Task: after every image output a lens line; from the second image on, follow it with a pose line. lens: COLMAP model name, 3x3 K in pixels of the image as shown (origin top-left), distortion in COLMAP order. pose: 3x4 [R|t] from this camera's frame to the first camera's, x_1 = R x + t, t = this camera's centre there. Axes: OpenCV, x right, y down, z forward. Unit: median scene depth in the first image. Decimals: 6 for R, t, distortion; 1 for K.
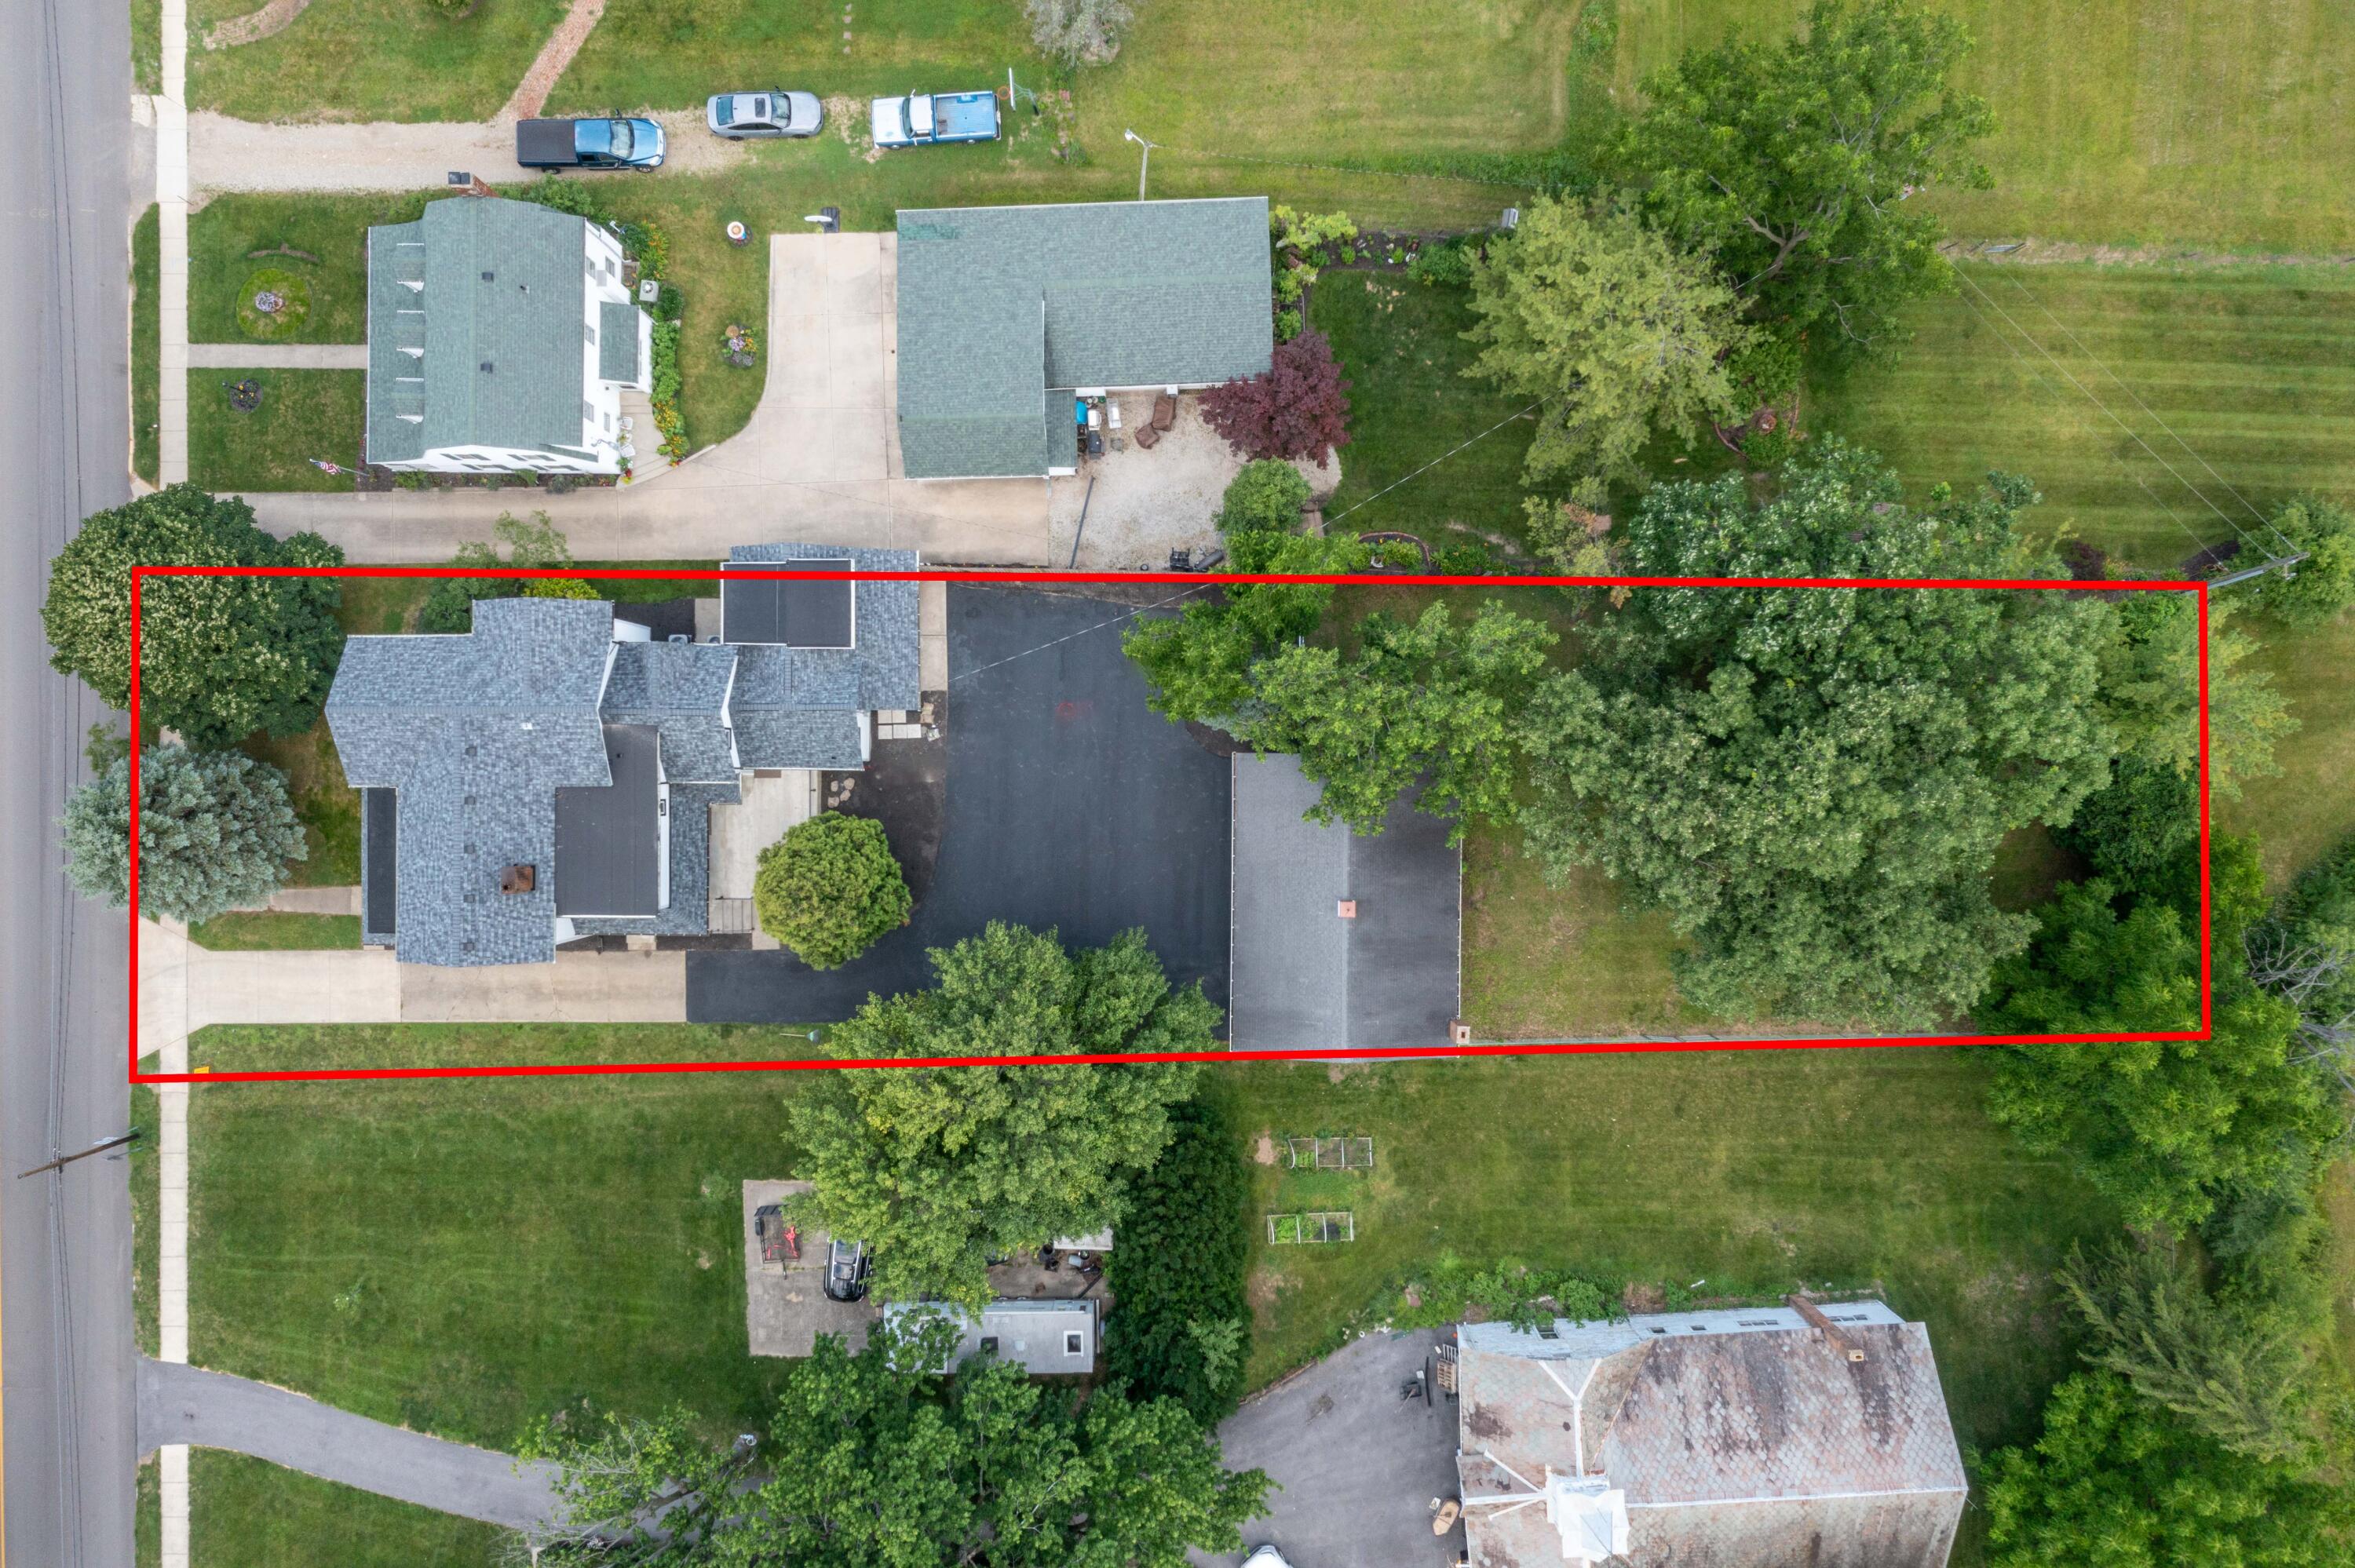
lens RADIAL K [[1895.1, 0, 1161.6], [0, 1895.1, 783.8], [0, 0, 1]] dist [-0.000359, 0.002376]
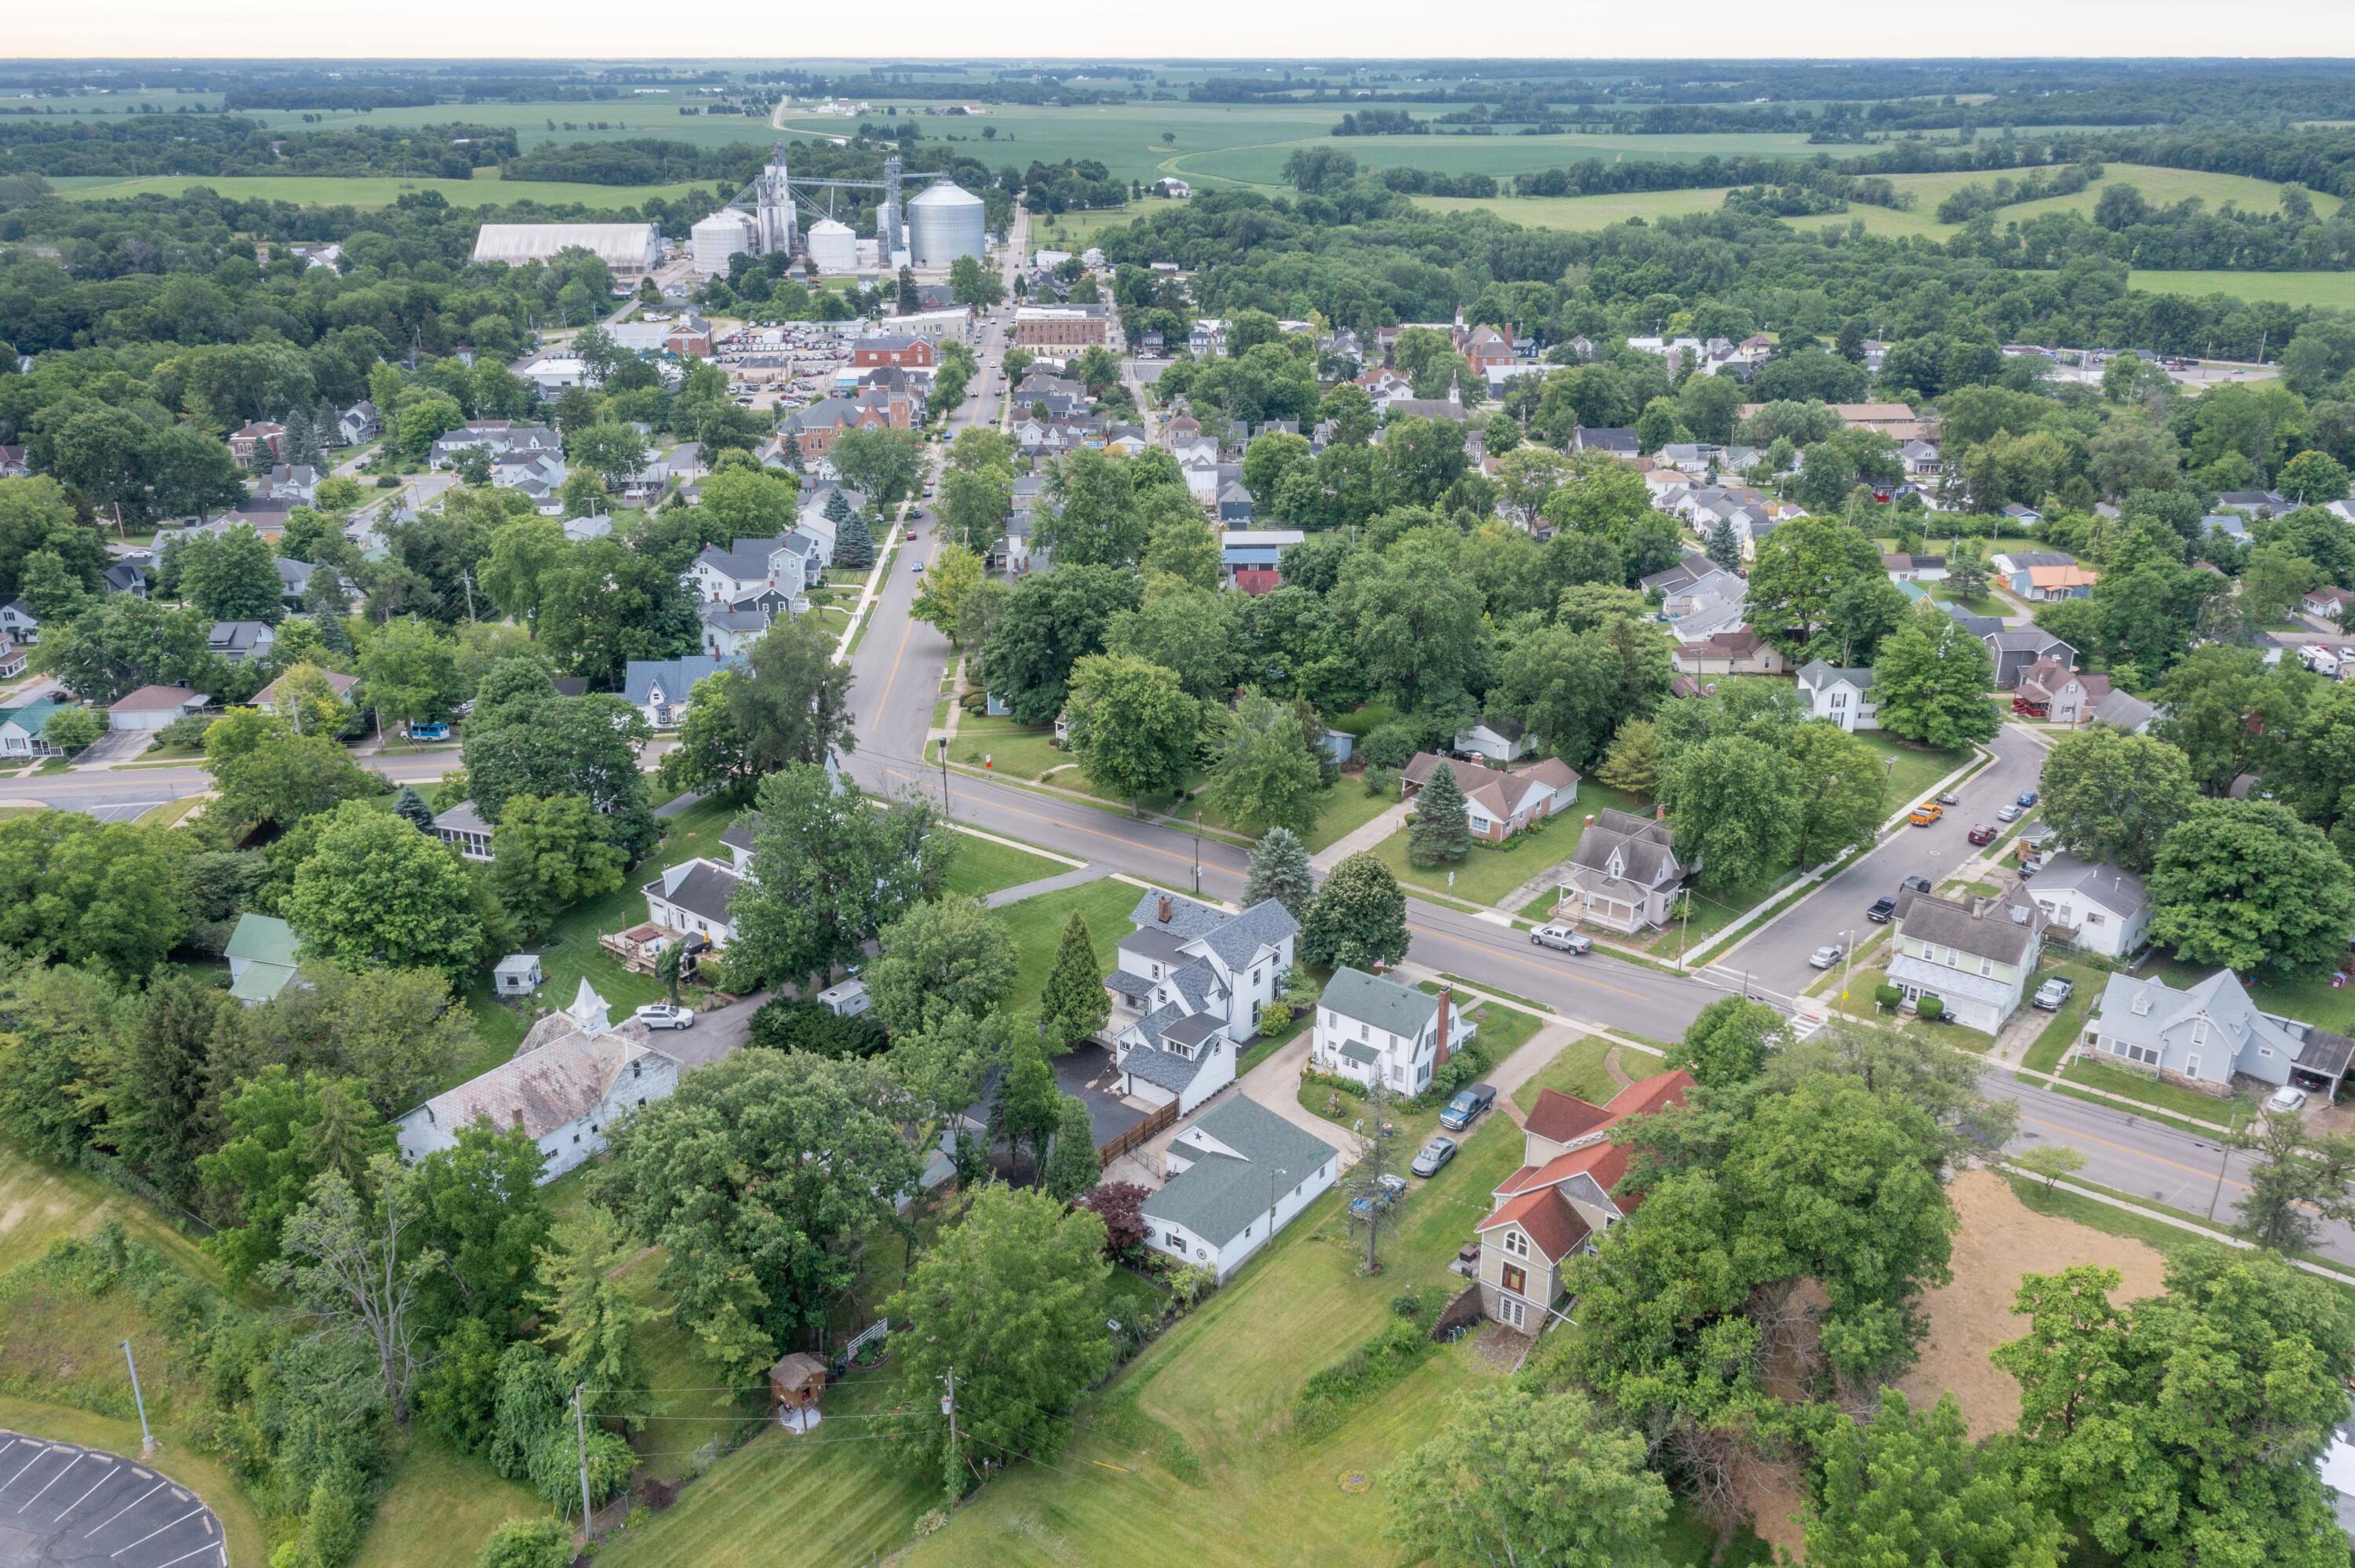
lens RADIAL K [[1895.1, 0, 1161.6], [0, 1895.1, 783.8], [0, 0, 1]] dist [-0.000359, 0.002376]
pose [[-0.627258, 0.293155, -0.721532, 1.105096], [-0.778811, -0.234757, 0.581672, -1.083538], [0.001136, 0.926795, 0.375565, 0.017117]]
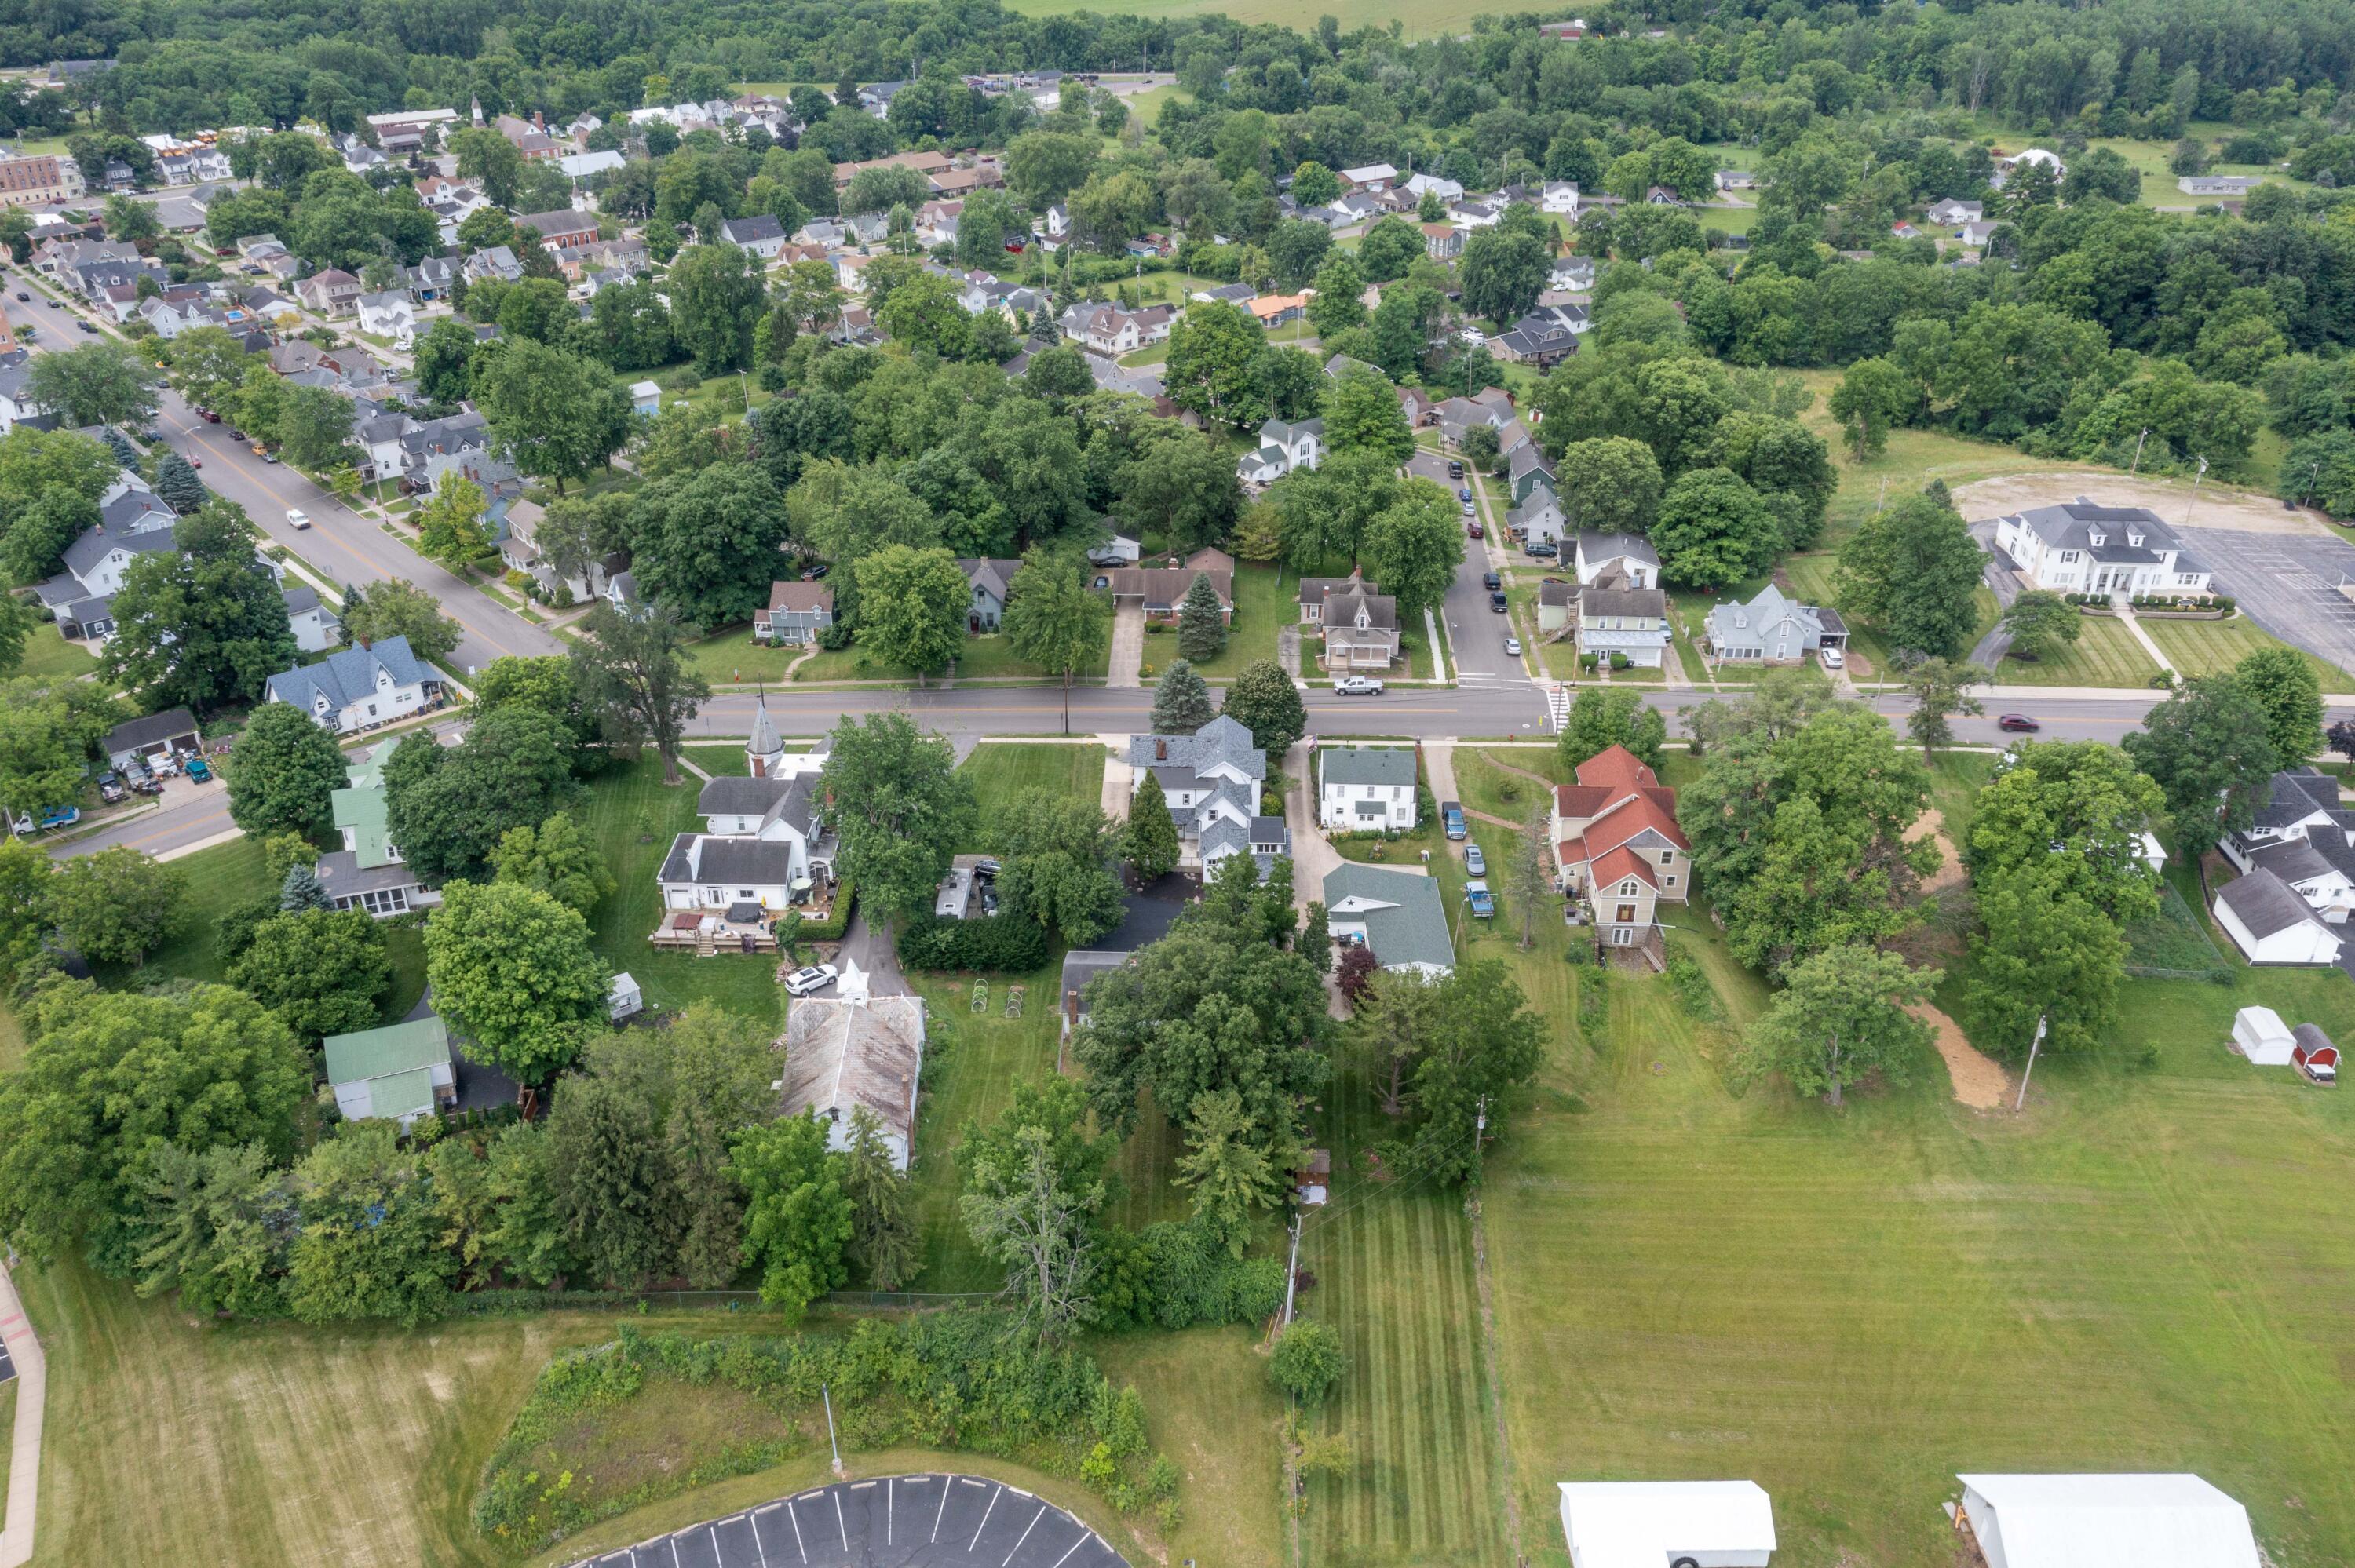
lens RADIAL K [[1895.1, 0, 1161.6], [0, 1895.1, 783.8], [0, 0, 1]] dist [-0.000359, 0.002376]
pose [[-0.033810, 0.499904, -0.865421, 1.794673], [-0.999412, -0.021864, 0.026415, -0.019574], [-0.005717, 0.865805, 0.500349, -0.269792]]
